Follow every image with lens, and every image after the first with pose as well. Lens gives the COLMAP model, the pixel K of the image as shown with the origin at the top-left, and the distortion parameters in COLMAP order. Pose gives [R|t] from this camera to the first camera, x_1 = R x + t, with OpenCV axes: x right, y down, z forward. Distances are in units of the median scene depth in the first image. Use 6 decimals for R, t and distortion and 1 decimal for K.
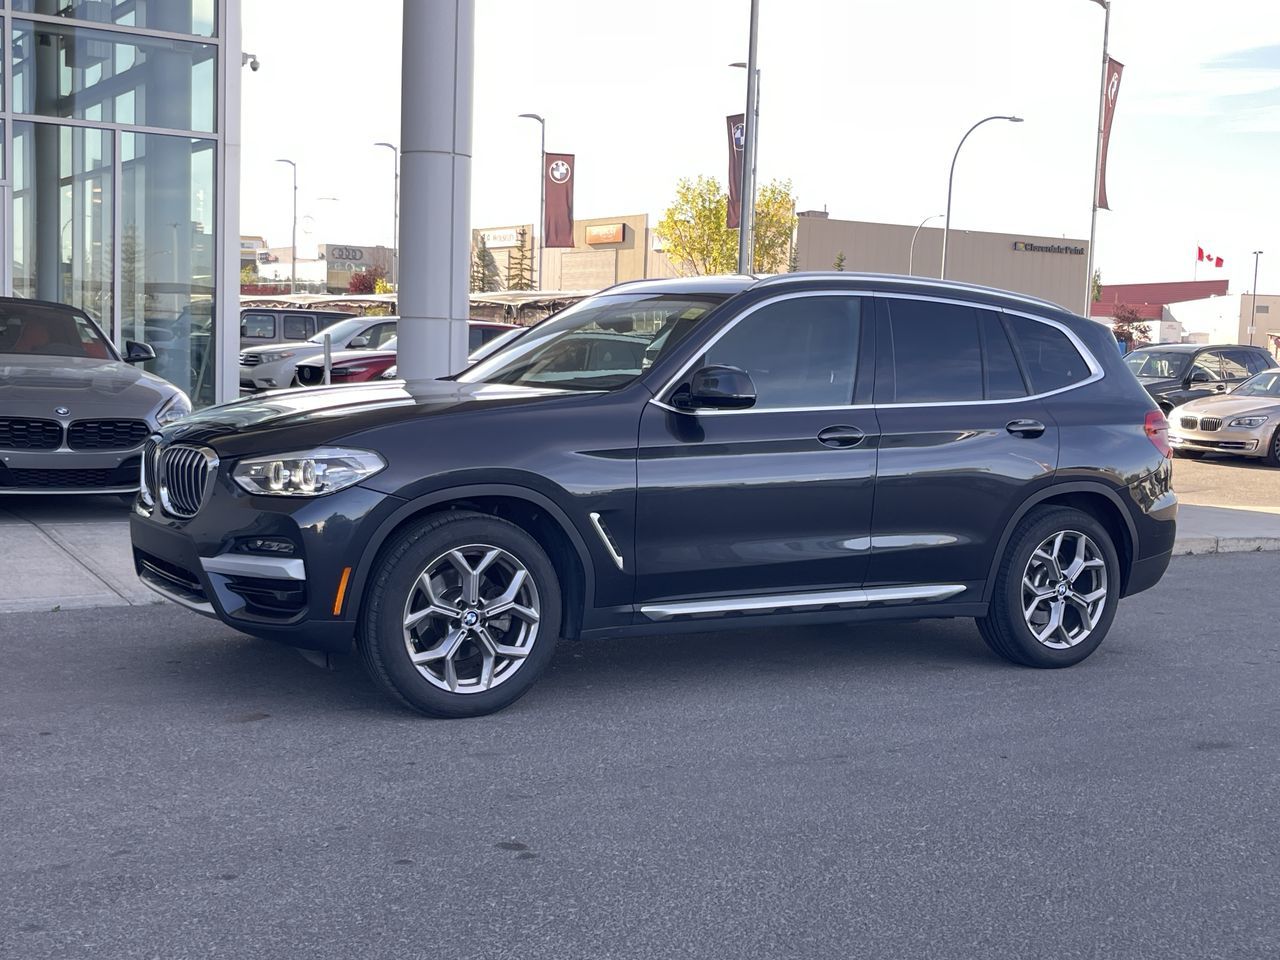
lens RADIAL K [[1642.5, 0, 643.8], [0, 1642.5, 487.9], [0, 0, 1]] dist [0.042614, 0.000000]
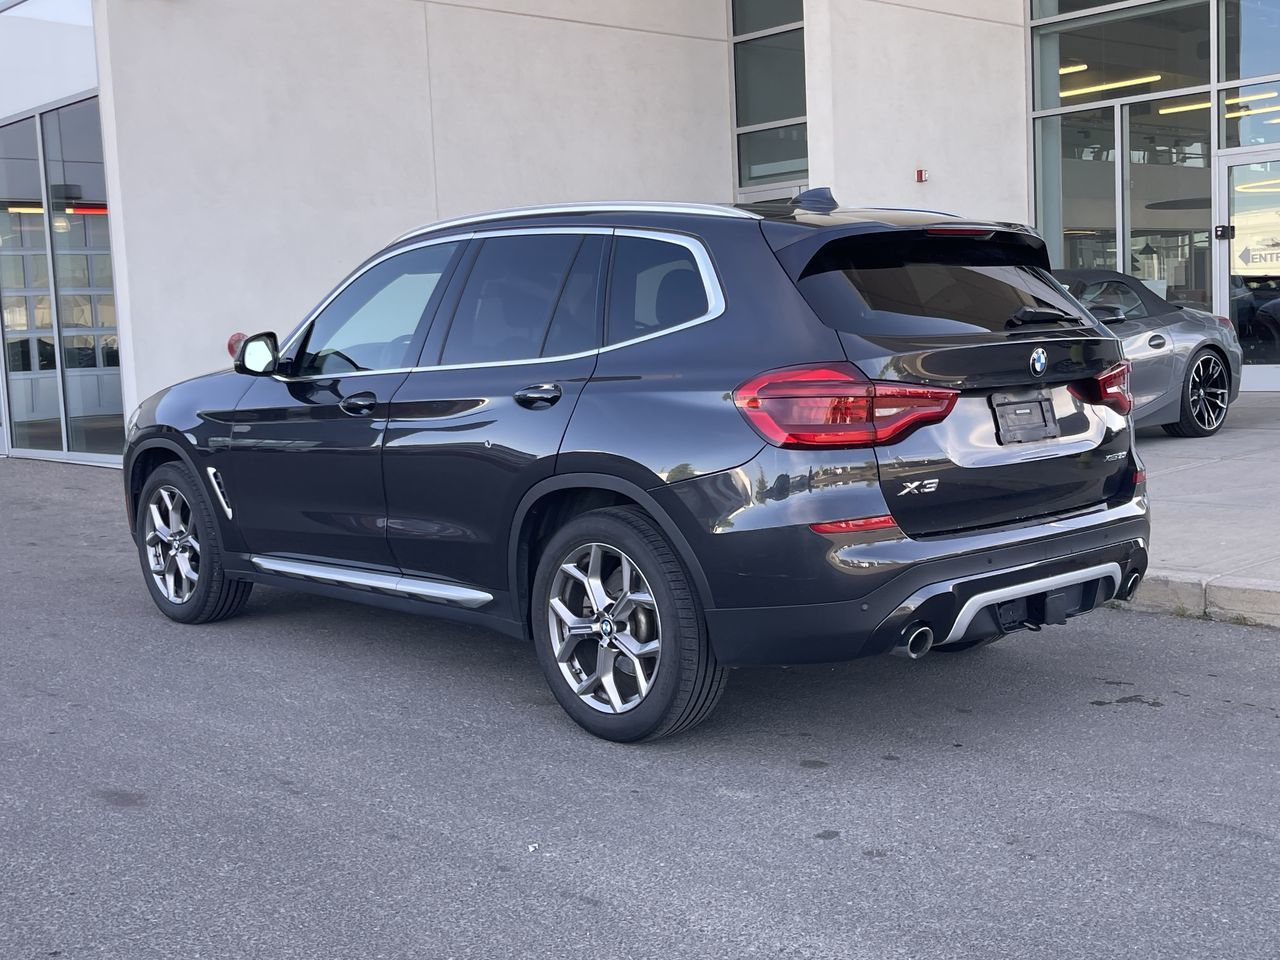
lens RADIAL K [[1553.0, 0, 619.9], [0, 1553.0, 491.1], [0, 0, 1]] dist [0.026399, 0.000000]
pose [[0.170857, 0.062247, -0.983328, 1.085117], [-0.034497, 0.997768, 0.057167, -0.040642], [0.984692, 0.024154, 0.172623, 1.079225]]
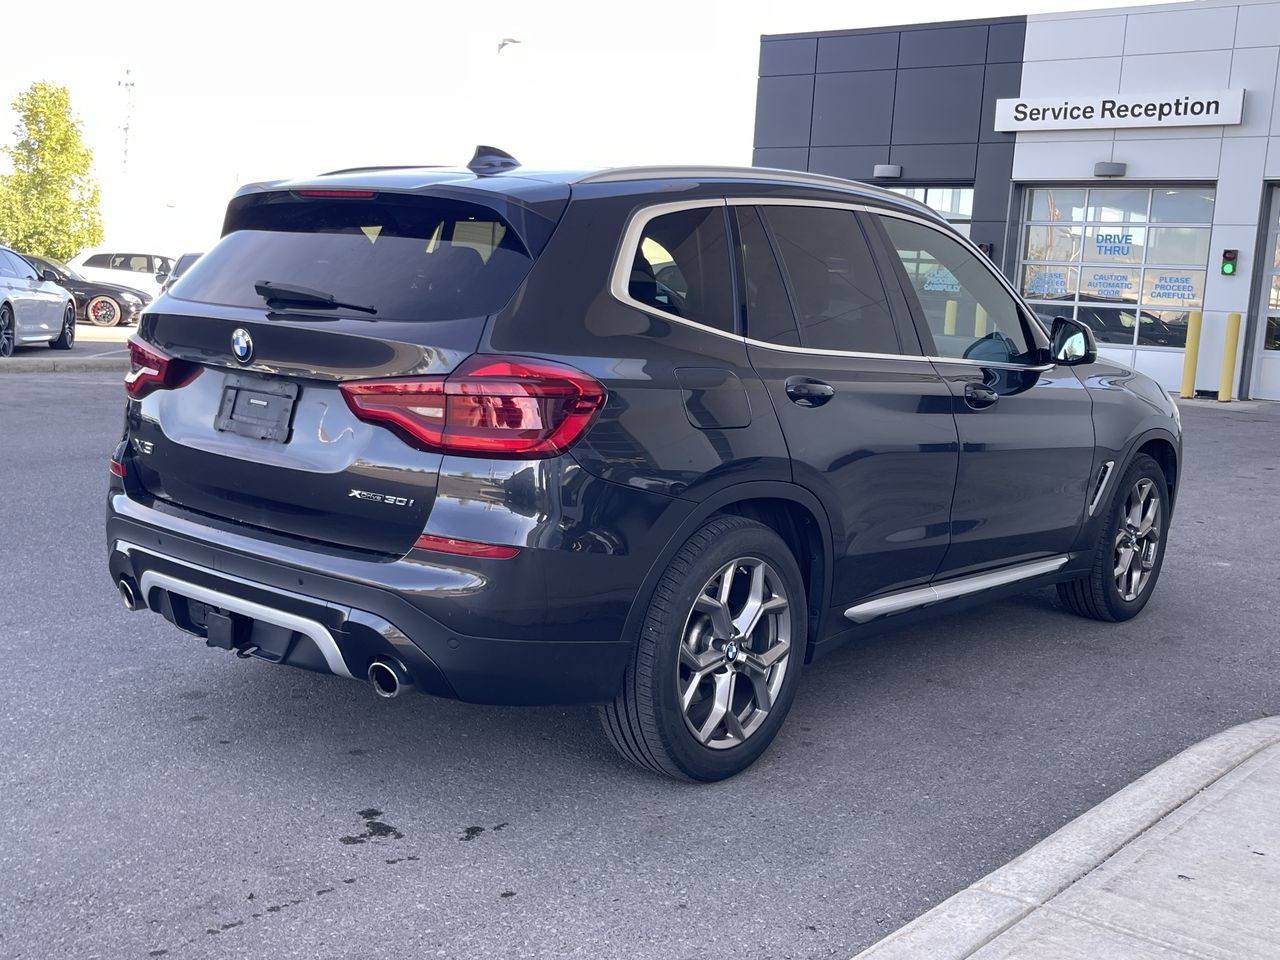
lens RADIAL K [[1433.6, 0, 638.9], [0, 1433.6, 500.1], [0, 0, 1]] dist [0.032985, 0.000000]
pose [[-0.942820, -0.046805, -0.329999, 0.406510], [-0.122889, 0.969152, 0.213640, -0.153250], [0.309820, 0.241978, -0.919488, 2.031433]]
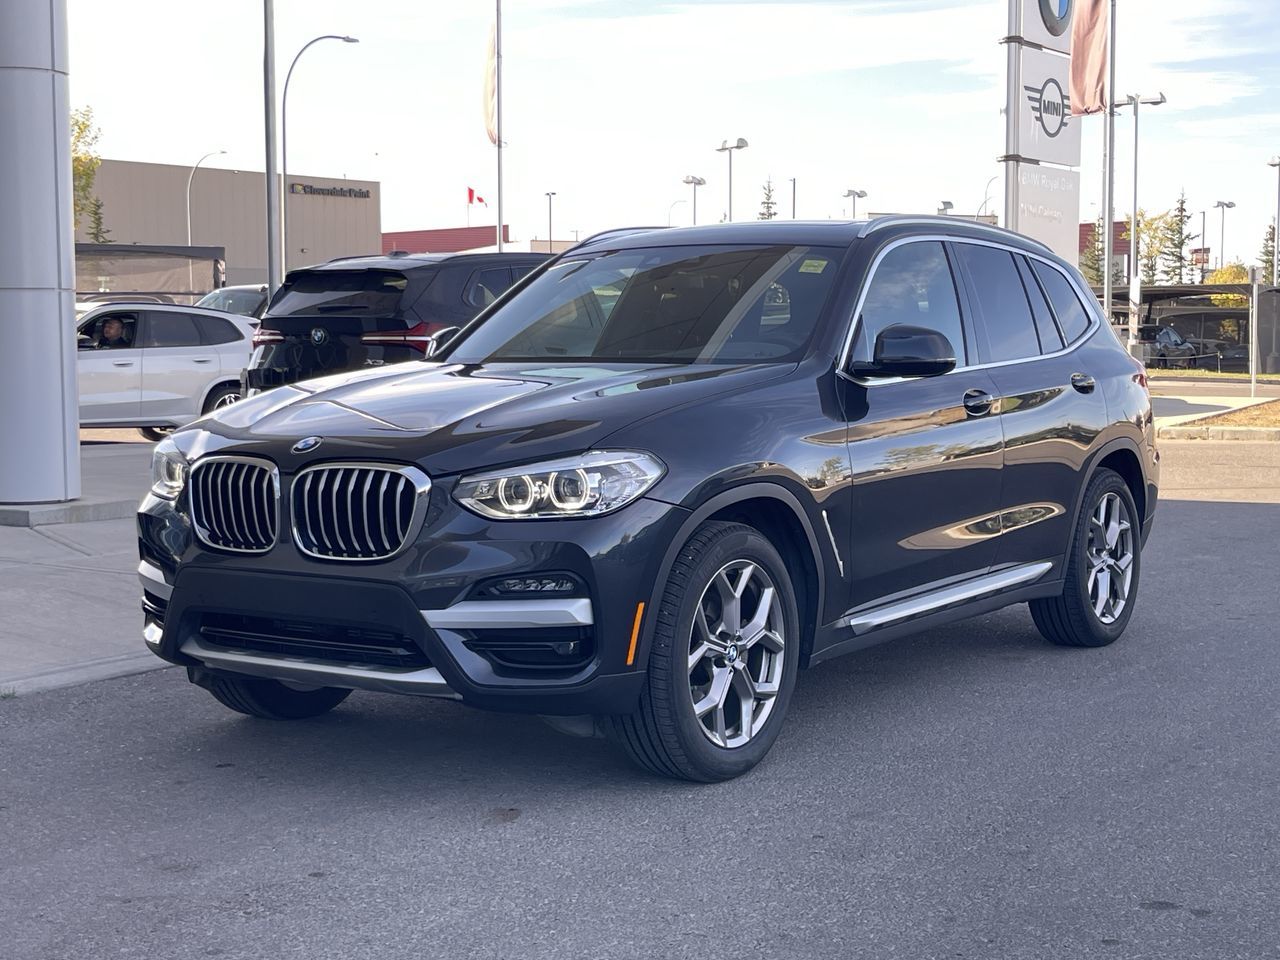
lens RADIAL K [[1949.8, 0, 643.0], [0, 1949.8, 472.5], [0, 0, 1]] dist [0.048979, 0.000000]
pose [[0.910803, -0.074401, 0.406083, -0.500360], [0.075197, 0.997070, 0.014021, -0.023718], [-0.405936, 0.017766, 0.913729, 0.141762]]
